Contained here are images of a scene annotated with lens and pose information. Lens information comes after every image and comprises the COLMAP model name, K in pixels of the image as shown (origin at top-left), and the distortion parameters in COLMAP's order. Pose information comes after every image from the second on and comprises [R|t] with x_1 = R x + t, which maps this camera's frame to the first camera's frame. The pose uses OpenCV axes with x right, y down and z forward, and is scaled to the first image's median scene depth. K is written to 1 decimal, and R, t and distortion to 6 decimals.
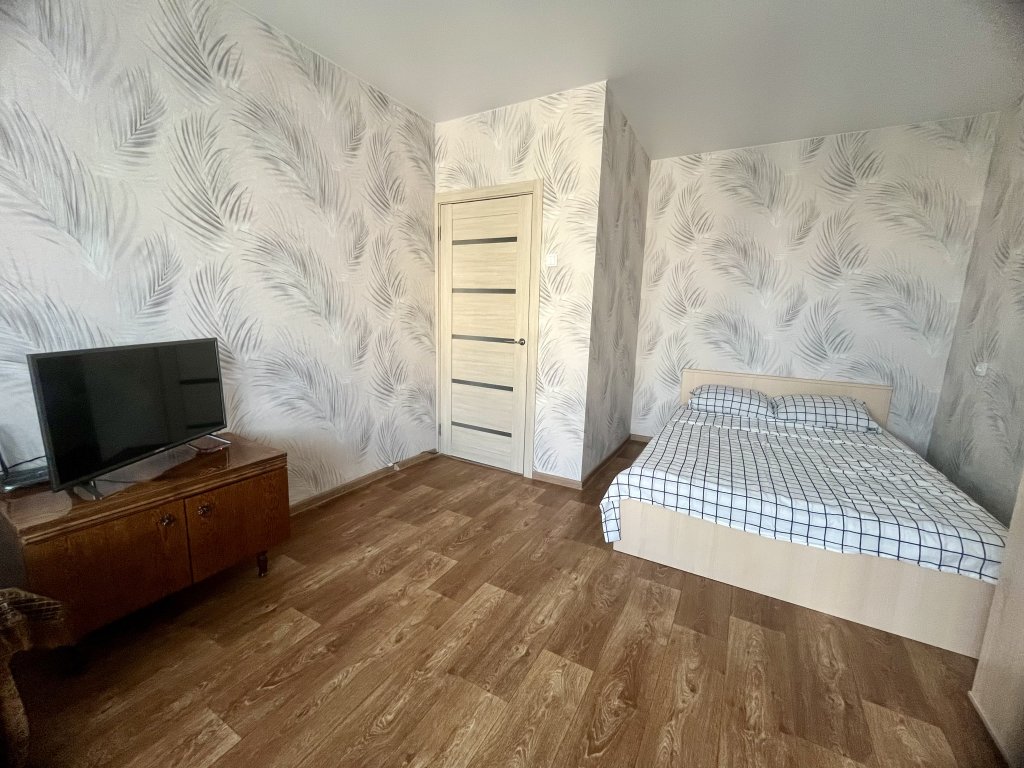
lens RADIAL K [[417.1, 0, 513.5], [0, 417.1, 384.3], [0, 0, 1]] dist [-0.002493, -0.001125]
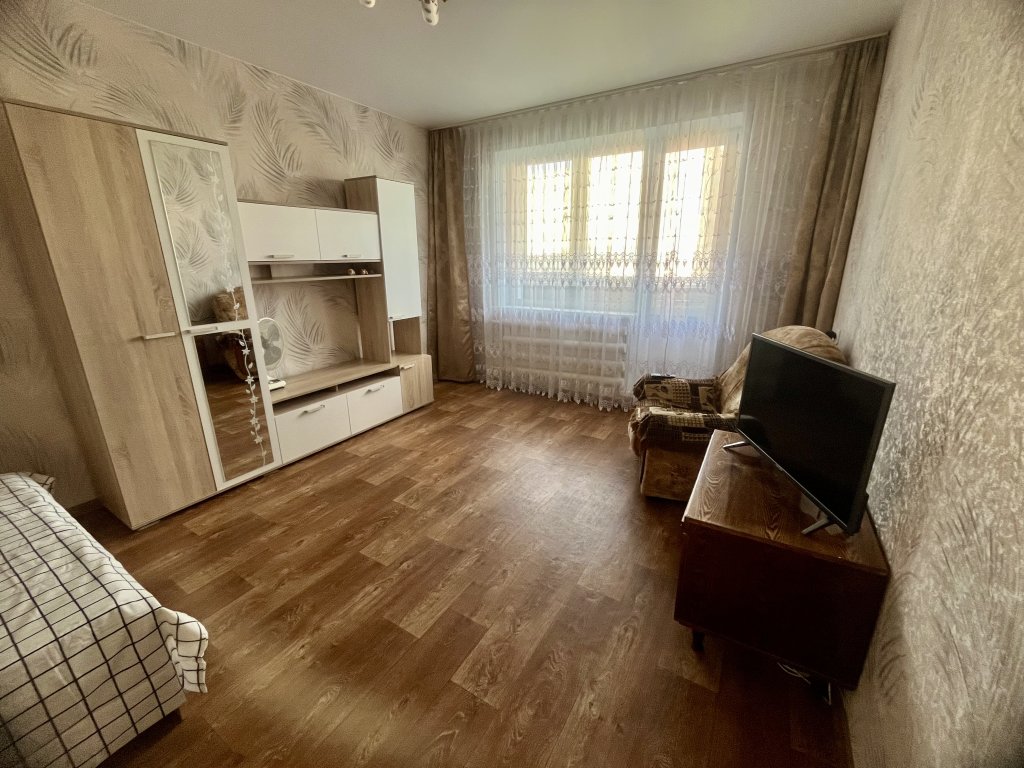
lens RADIAL K [[417.1, 0, 509.6], [0, 417.1, 379.4], [0, 0, 1]] dist [-0.002493, -0.001125]
pose [[-0.999205, -0.031450, 0.024500, -0.165407], [-0.017161, 0.894007, 0.447723, -0.231584], [-0.035984, 0.446947, -0.893836, 0.997933]]
